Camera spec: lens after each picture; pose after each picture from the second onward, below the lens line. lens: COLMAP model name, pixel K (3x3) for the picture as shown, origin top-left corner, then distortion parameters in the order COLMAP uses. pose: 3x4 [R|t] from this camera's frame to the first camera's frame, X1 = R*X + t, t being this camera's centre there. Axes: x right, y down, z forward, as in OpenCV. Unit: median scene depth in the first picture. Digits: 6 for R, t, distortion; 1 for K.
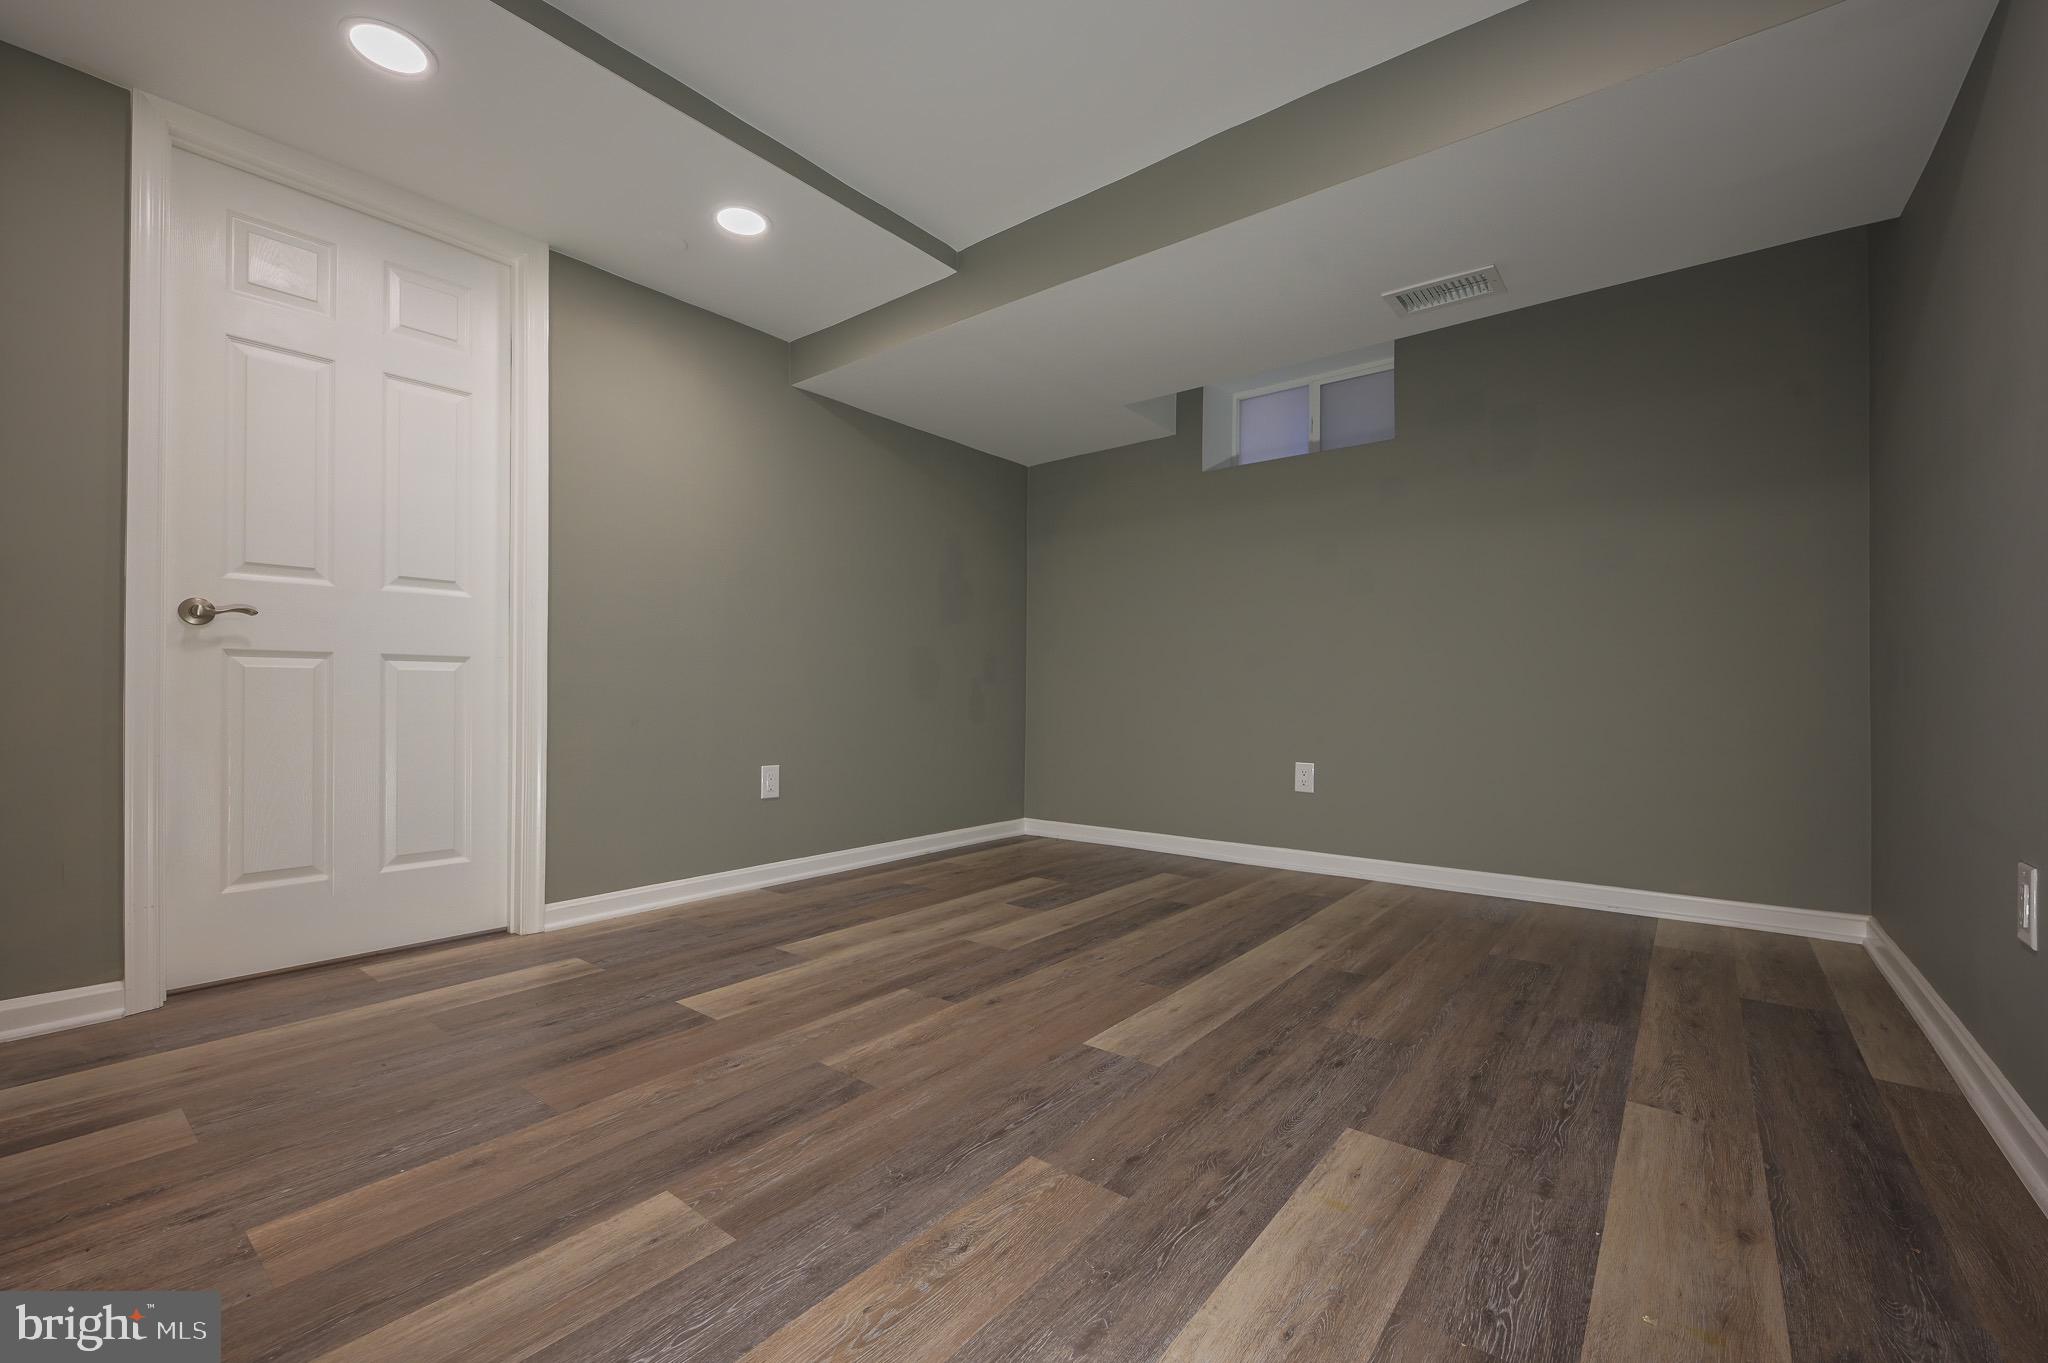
lens RADIAL K [[845.8, 0, 1028.1], [0, 845.8, 684.4], [0, 0, 1]] dist [0.000030, -0.000005]
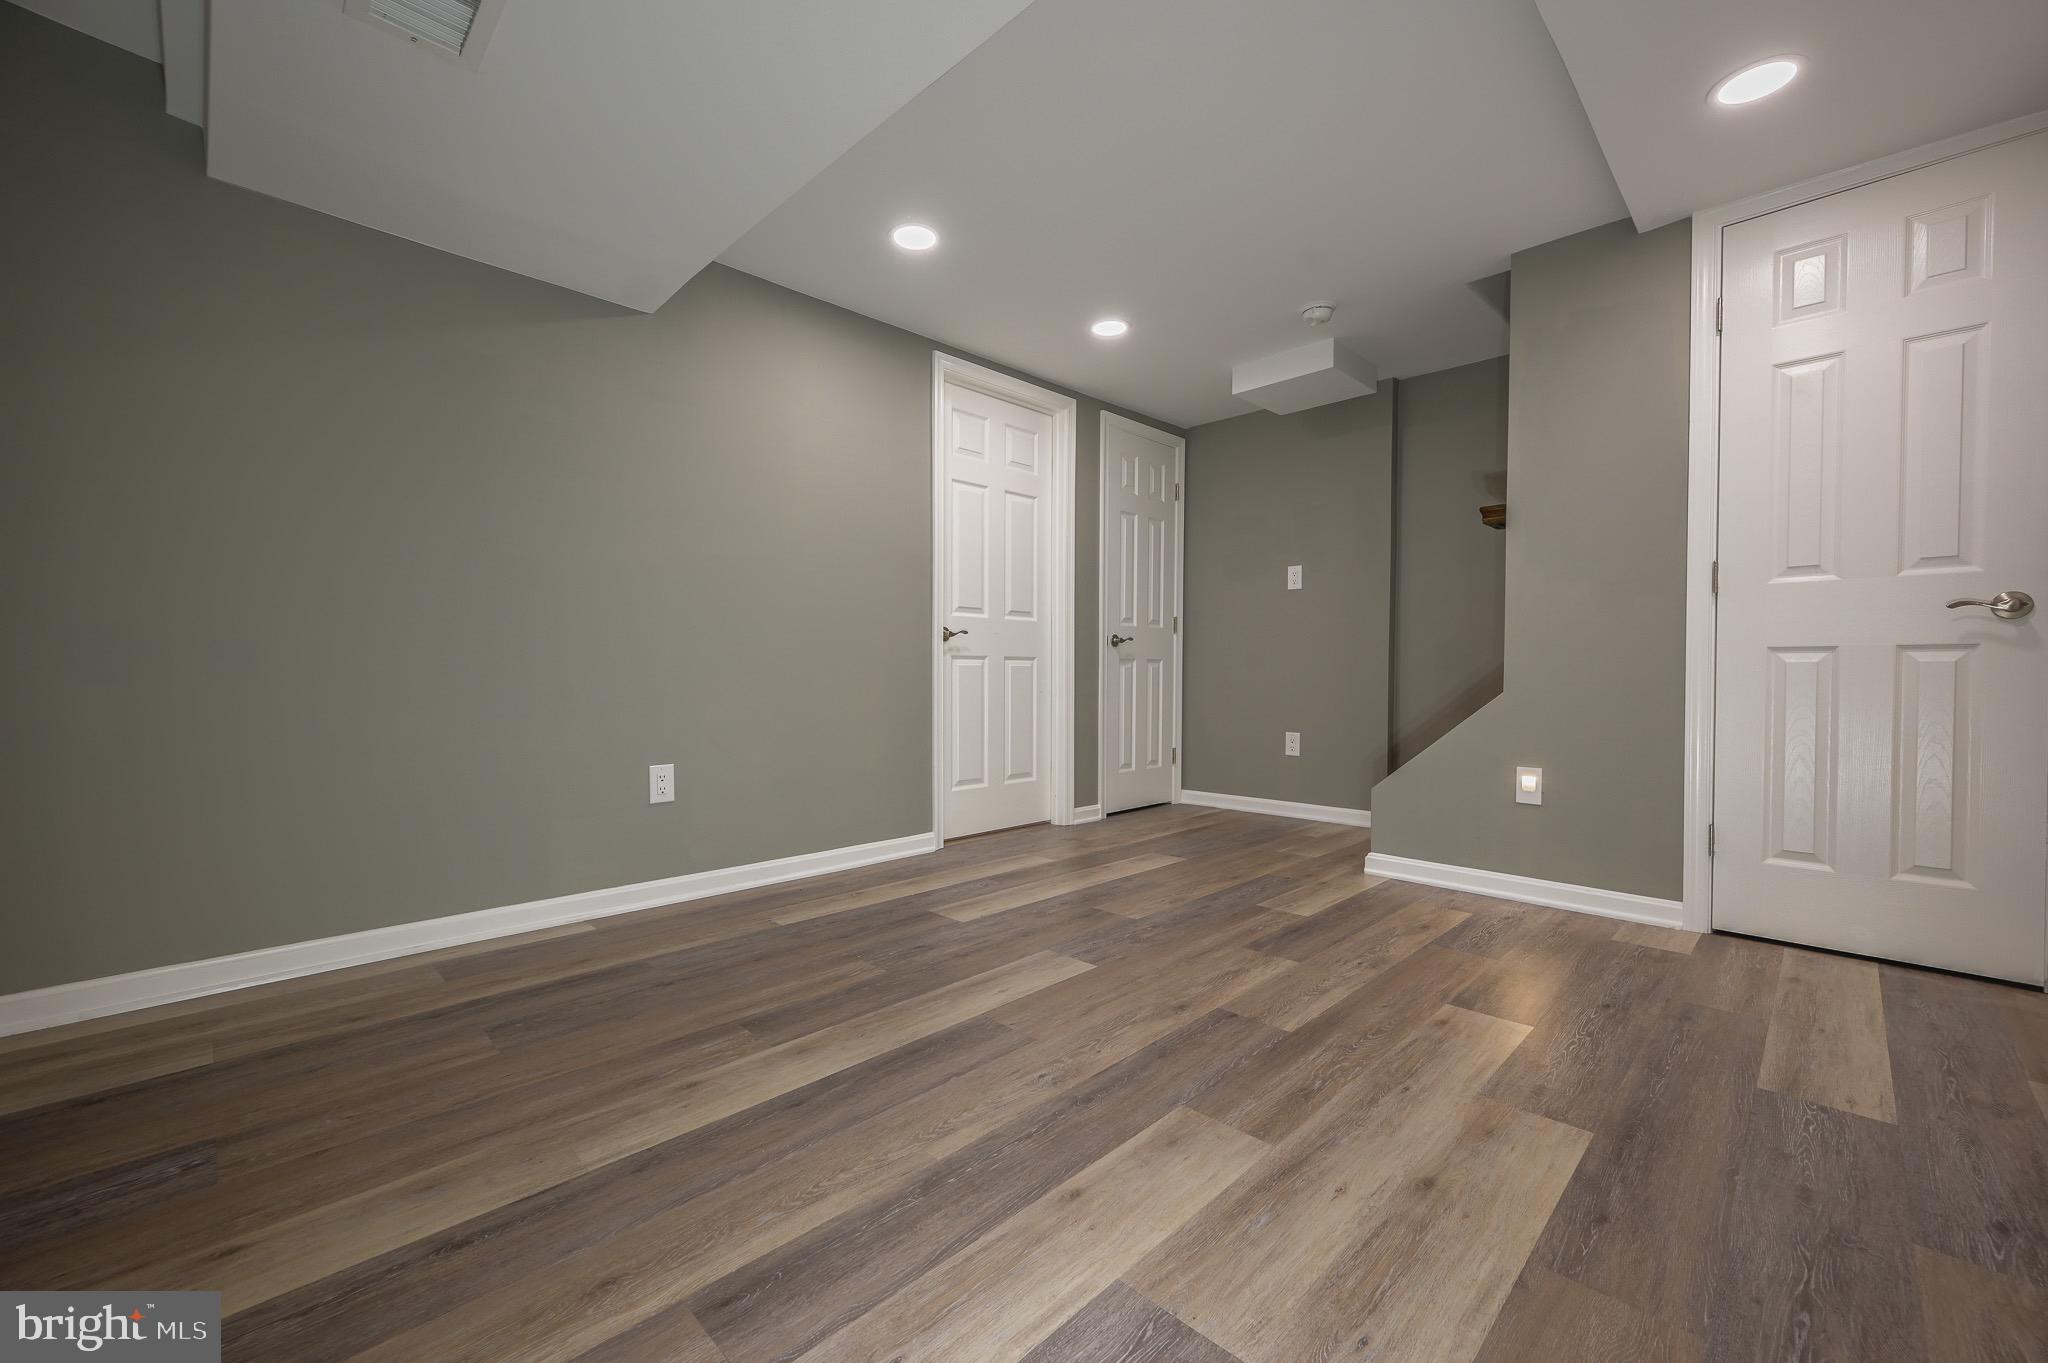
lens RADIAL K [[817.6, 0, 1025.7], [0, 817.6, 682.1], [0, 0, 1]] dist [0.000594, 0.000008]
pose [[-0.993245, -0.002856, 0.116005, 0.028762], [-0.003130, 0.999993, -0.002175, 0.006060], [-0.115998, -0.002523, -0.993246, 2.045949]]
